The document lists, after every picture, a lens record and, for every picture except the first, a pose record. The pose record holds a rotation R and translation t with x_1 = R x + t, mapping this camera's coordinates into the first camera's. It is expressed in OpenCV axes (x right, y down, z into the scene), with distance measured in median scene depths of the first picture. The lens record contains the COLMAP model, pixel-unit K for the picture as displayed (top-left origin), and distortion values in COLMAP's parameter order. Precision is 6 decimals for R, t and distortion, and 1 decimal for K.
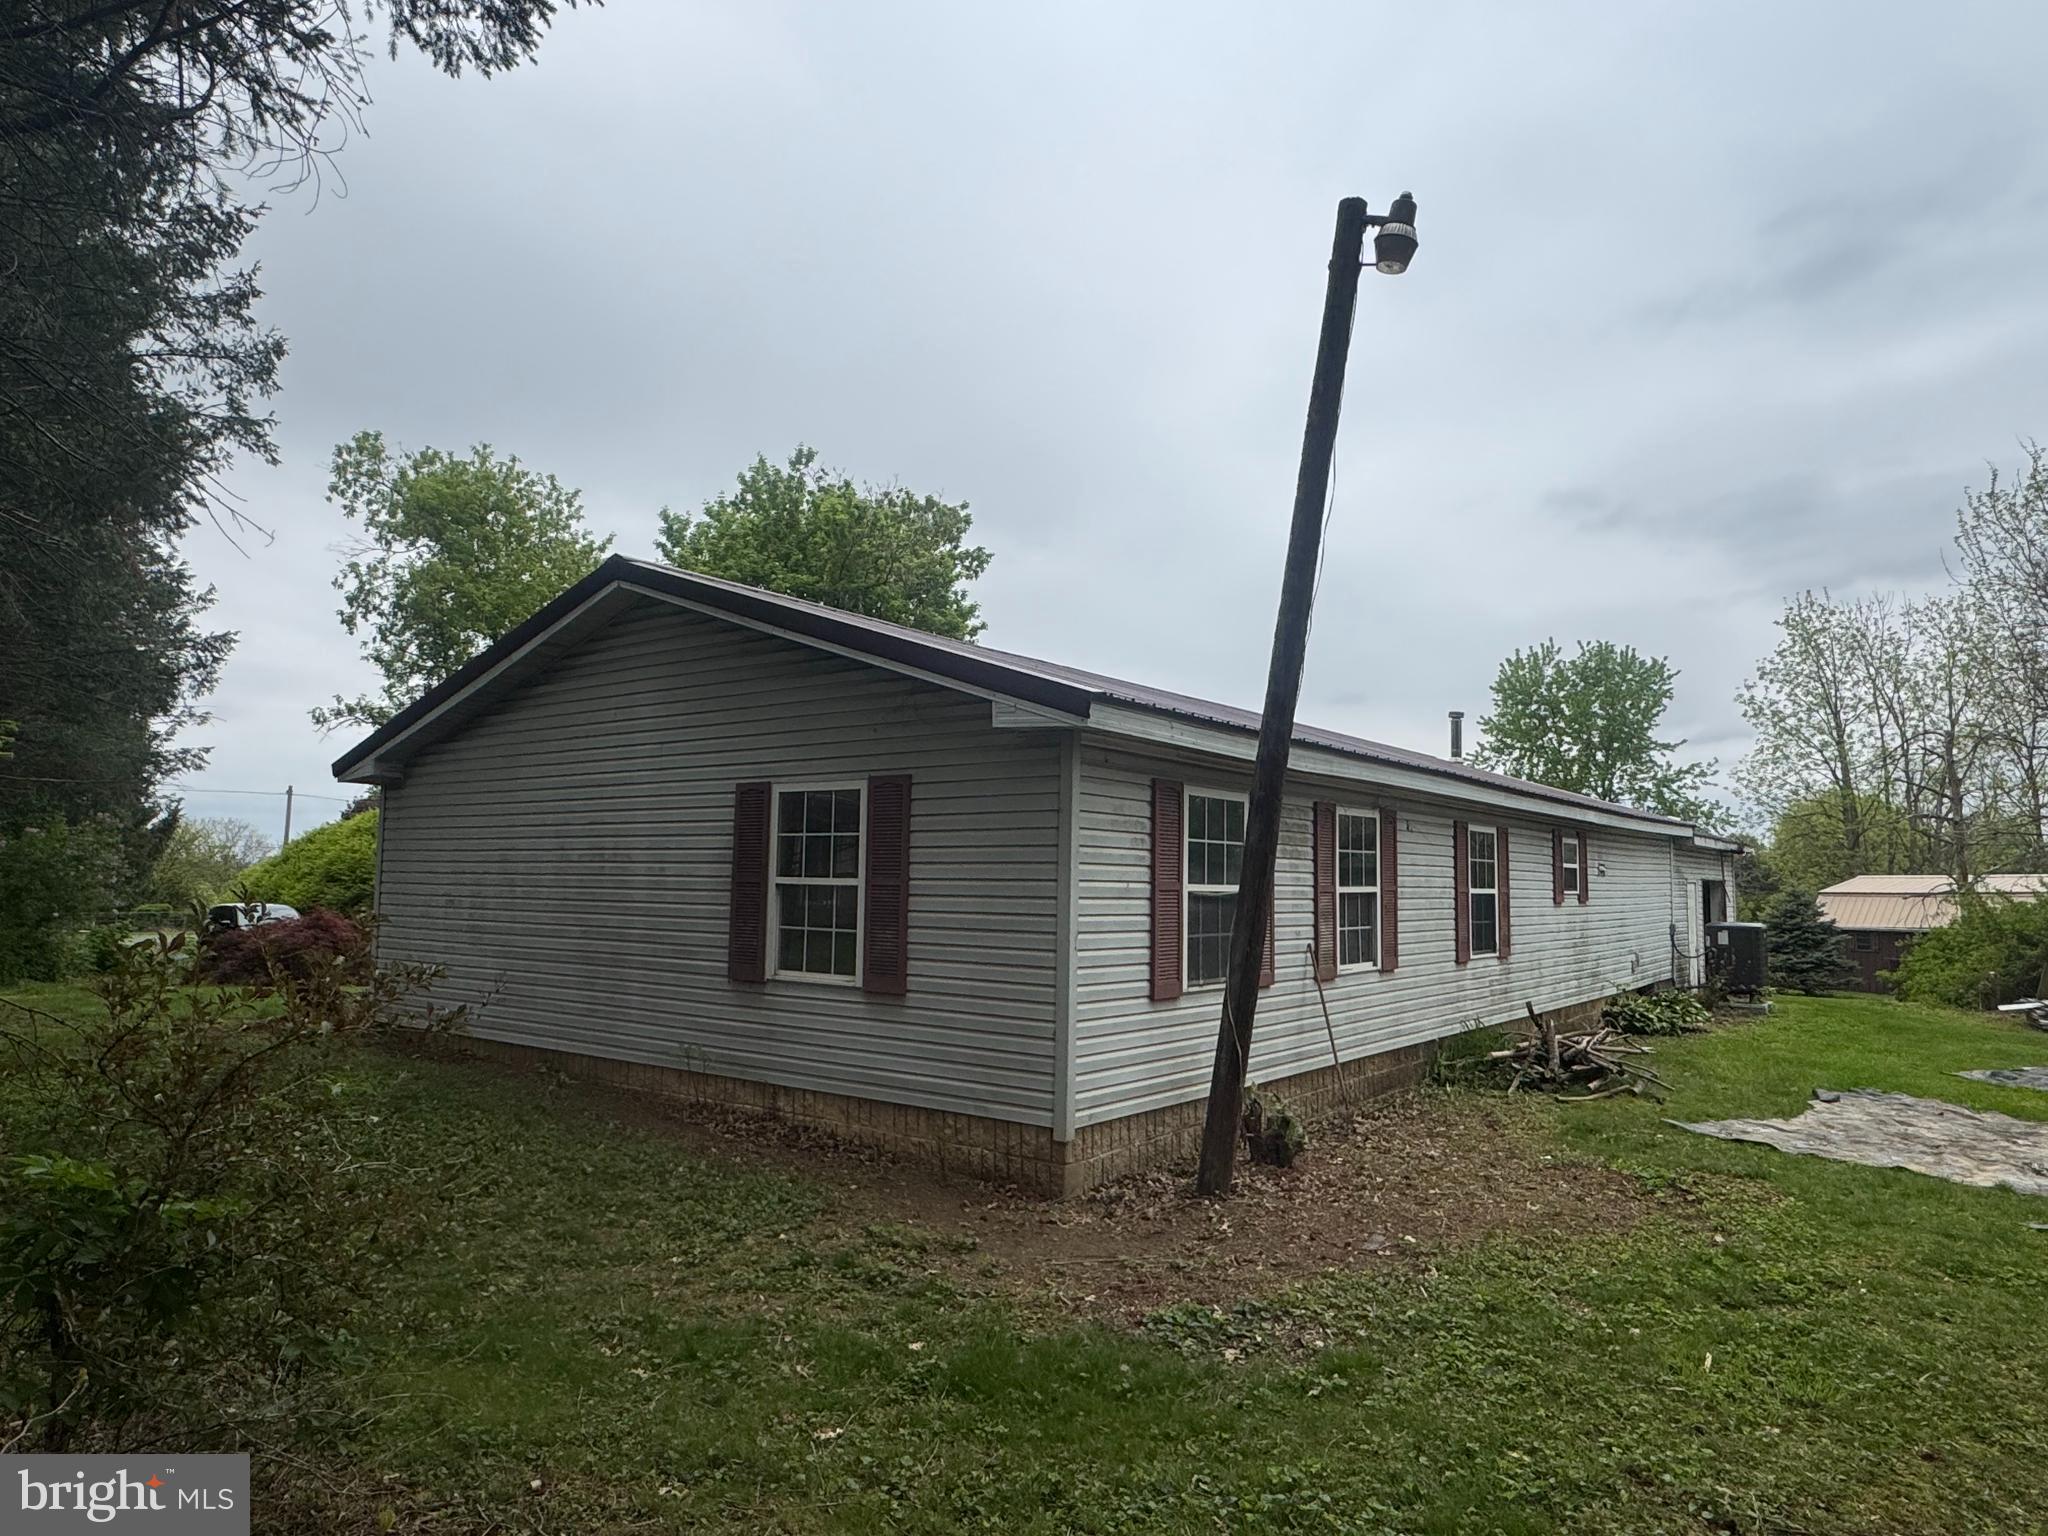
lens RADIAL K [[1298.1, 0, 1024.0], [0, 1298.1, 768.0], [0, 0, 1]] dist [-0.006984, -0.000253]
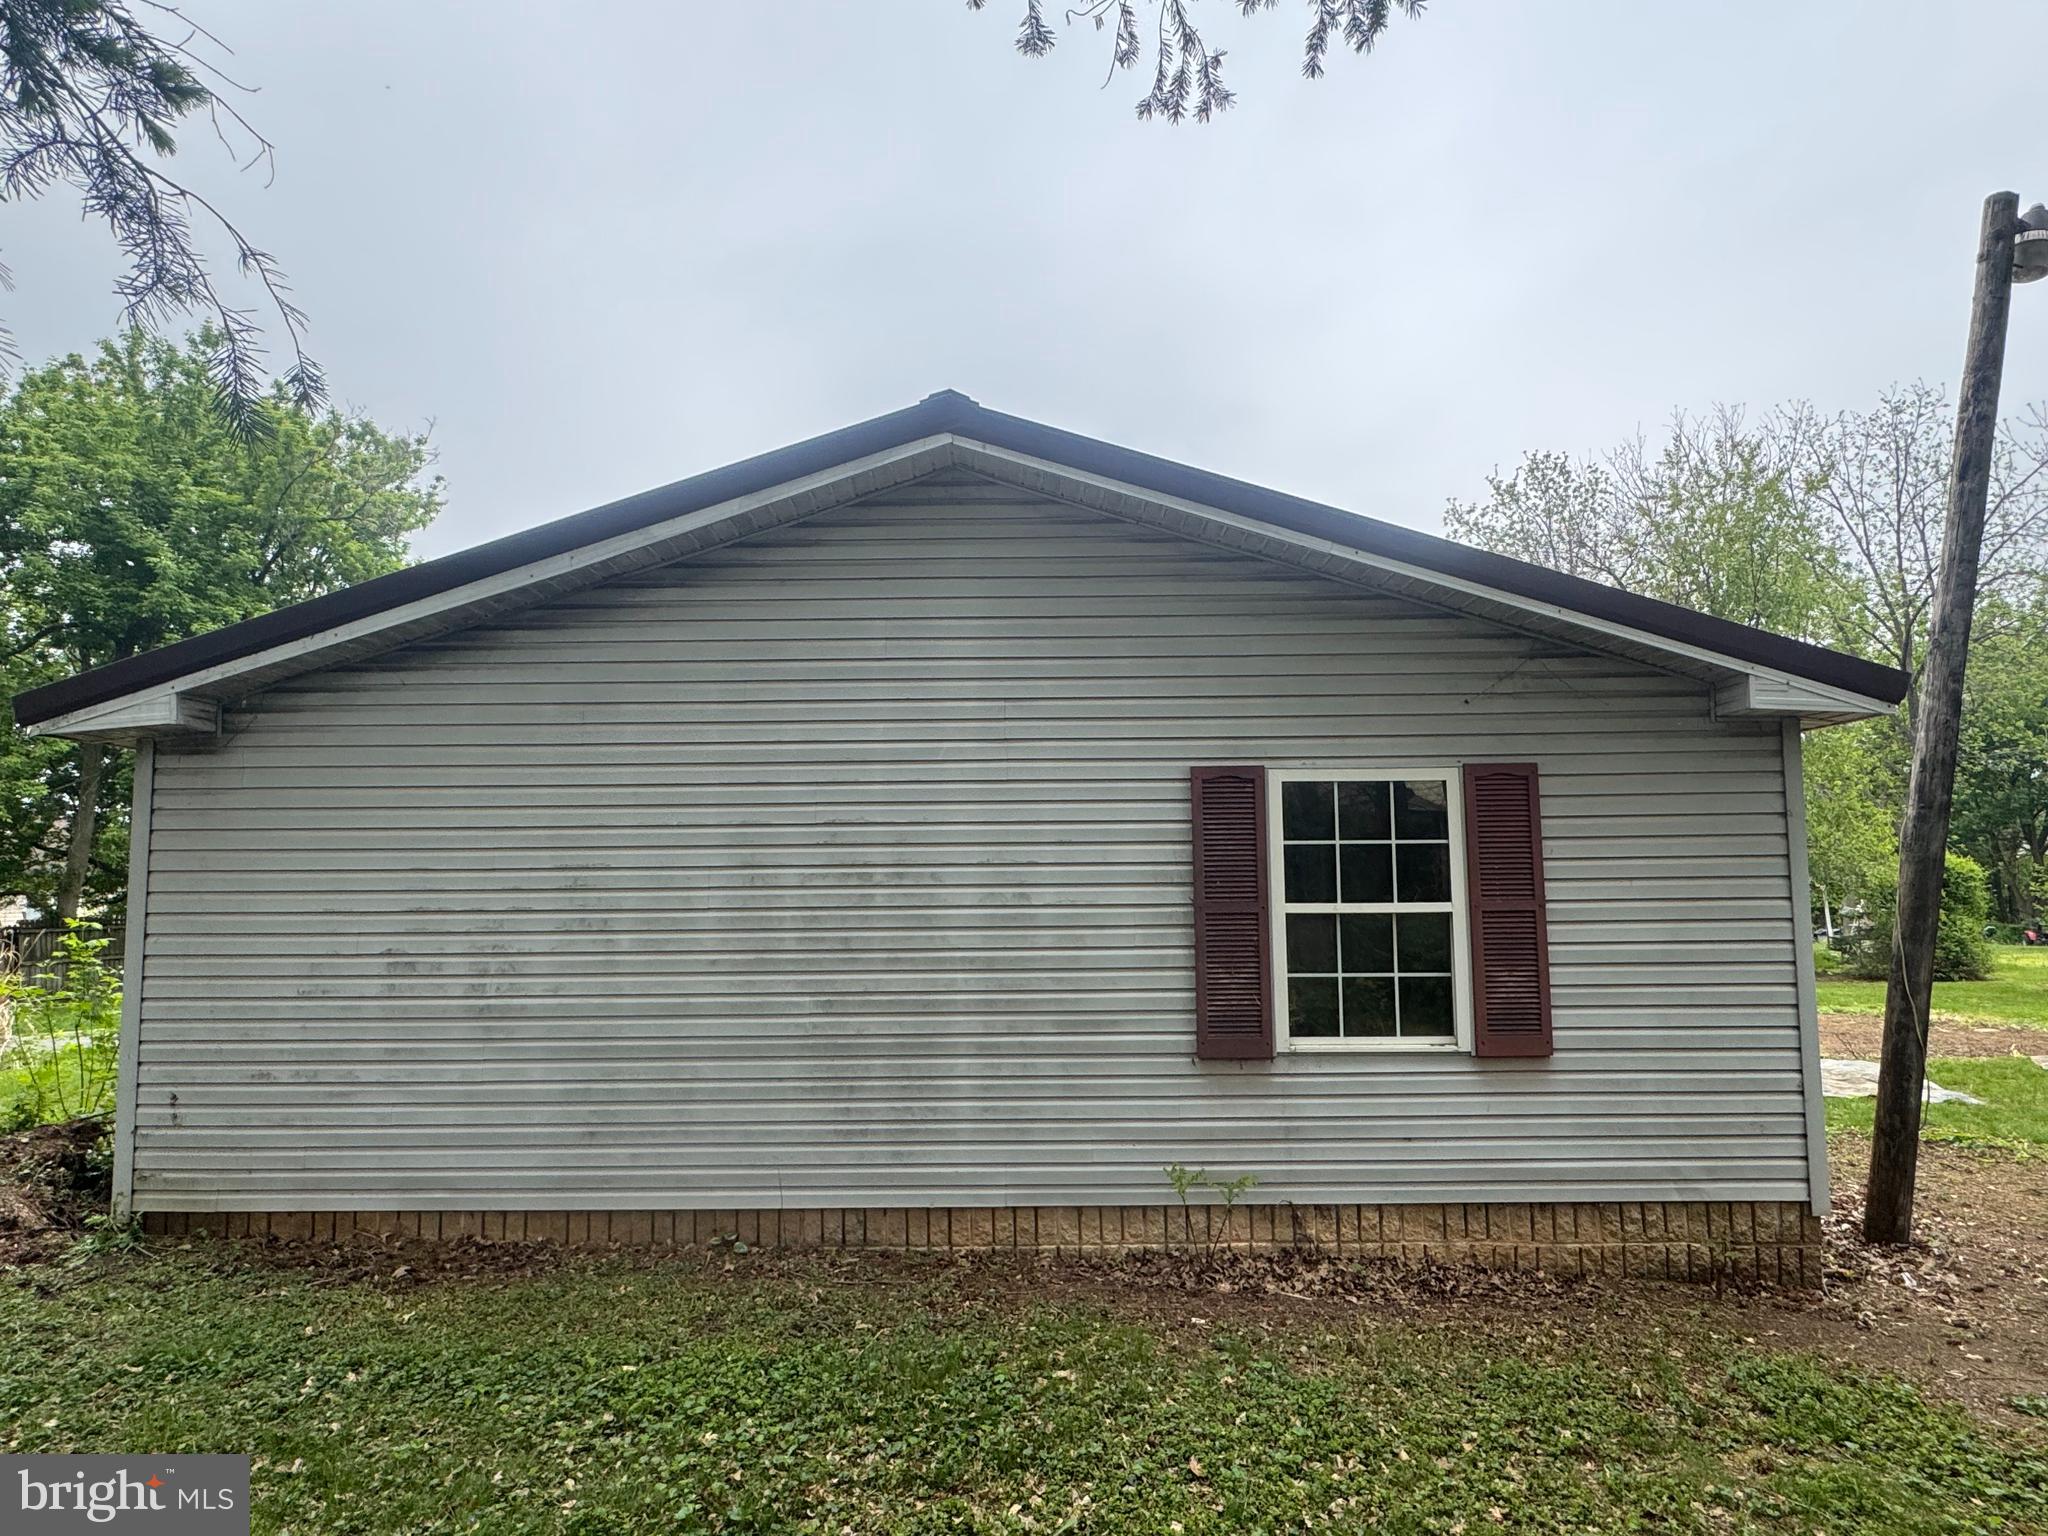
lens RADIAL K [[1149.5, 0, 1024.0], [0, 1149.5, 768.0], [0, 0, 1]] dist [-0.003955, -0.001961]
pose [[0.802236, 0.027943, 0.596352, -0.676613], [-0.031017, 0.999506, -0.005108, 0.019118], [-0.596200, -0.014399, 0.802707, 0.596544]]
